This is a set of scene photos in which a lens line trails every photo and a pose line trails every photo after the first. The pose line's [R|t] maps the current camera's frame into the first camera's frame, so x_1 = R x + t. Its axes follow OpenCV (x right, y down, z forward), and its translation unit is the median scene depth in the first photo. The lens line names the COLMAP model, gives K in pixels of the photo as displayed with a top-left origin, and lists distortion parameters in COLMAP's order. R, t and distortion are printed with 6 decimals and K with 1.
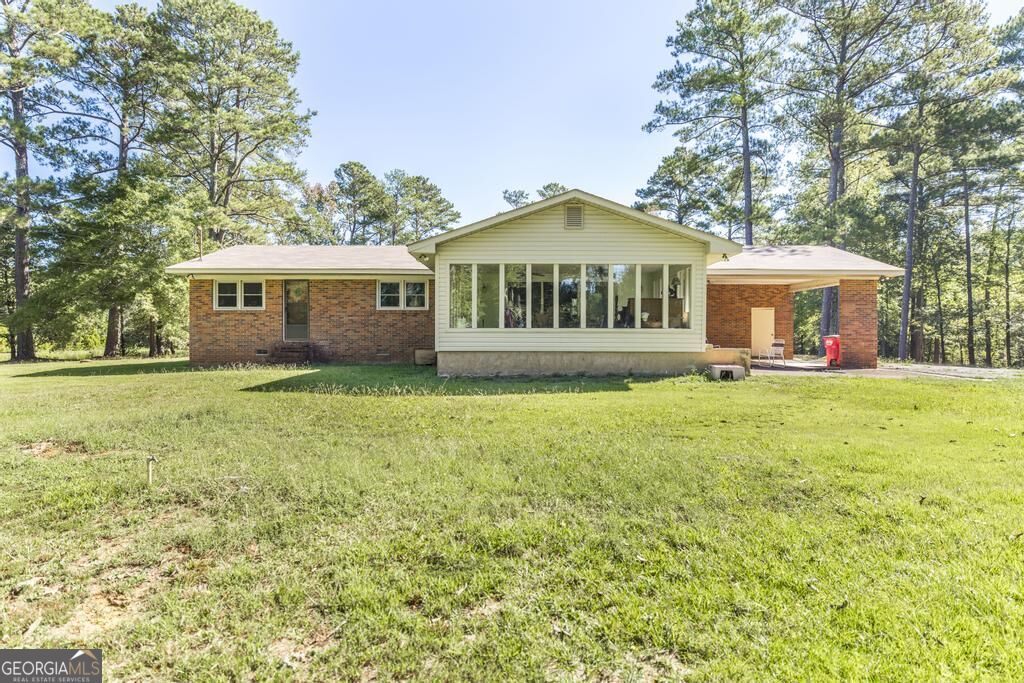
lens RADIAL K [[555.4, 0, 512.0], [0, 555.4, 341.5], [0, 0, 1]] dist [0.000500, 0.000200]
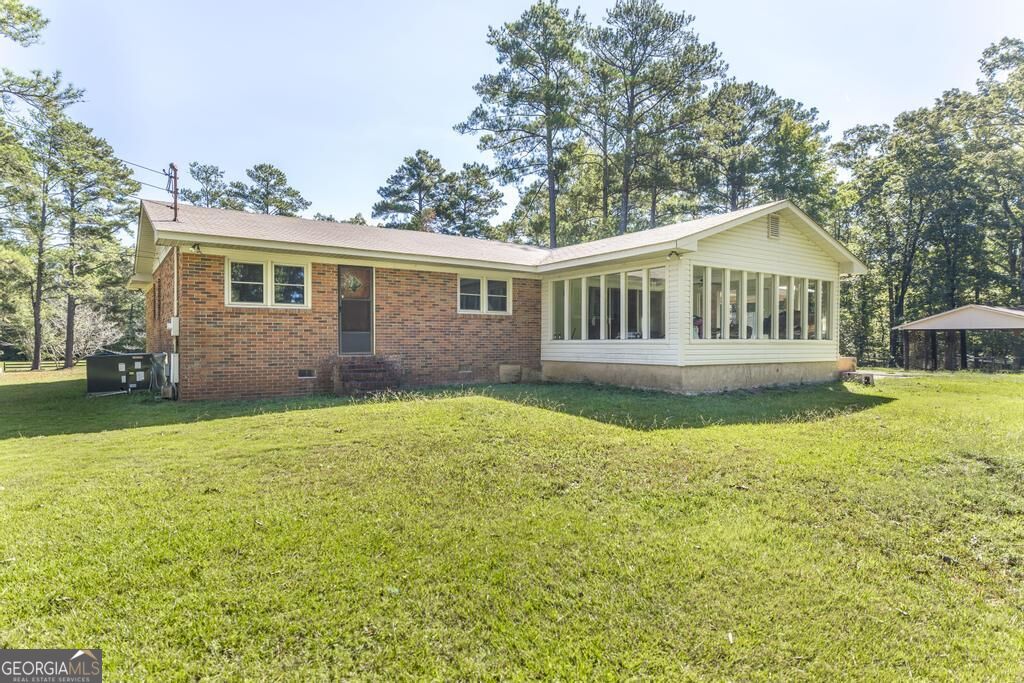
lens RADIAL K [[584.1, 0, 512.0], [0, 584.1, 341.5], [0, 0, 1]] dist [0.000385, 0.001002]
pose [[0.826544, -0.000421, 0.562871, -0.634803], [0.007942, 0.999909, -0.010913, -0.009157], [-0.562815, 0.013491, 0.826473, 0.298195]]
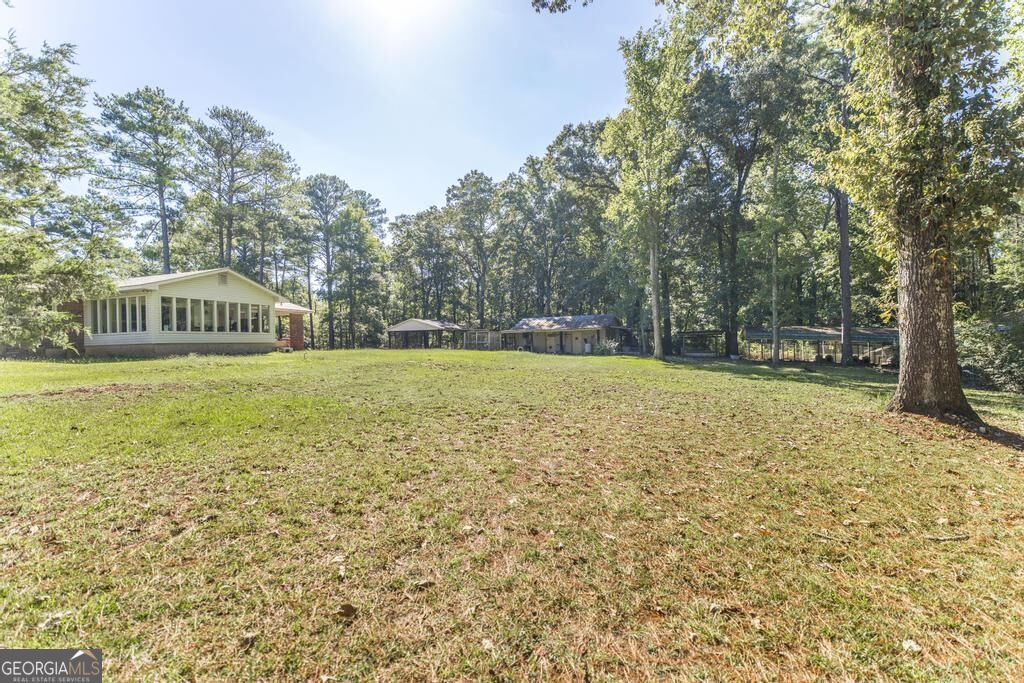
lens RADIAL K [[434.0, 0, 512.0], [0, 434.0, 341.5], [0, 0, 1]] dist [0.000994, 0.000163]
pose [[0.317519, -0.006412, 0.948230, -0.817452], [0.037430, 0.999283, -0.005776, 0.046523], [-0.947513, 0.037326, 0.317531, -0.410177]]
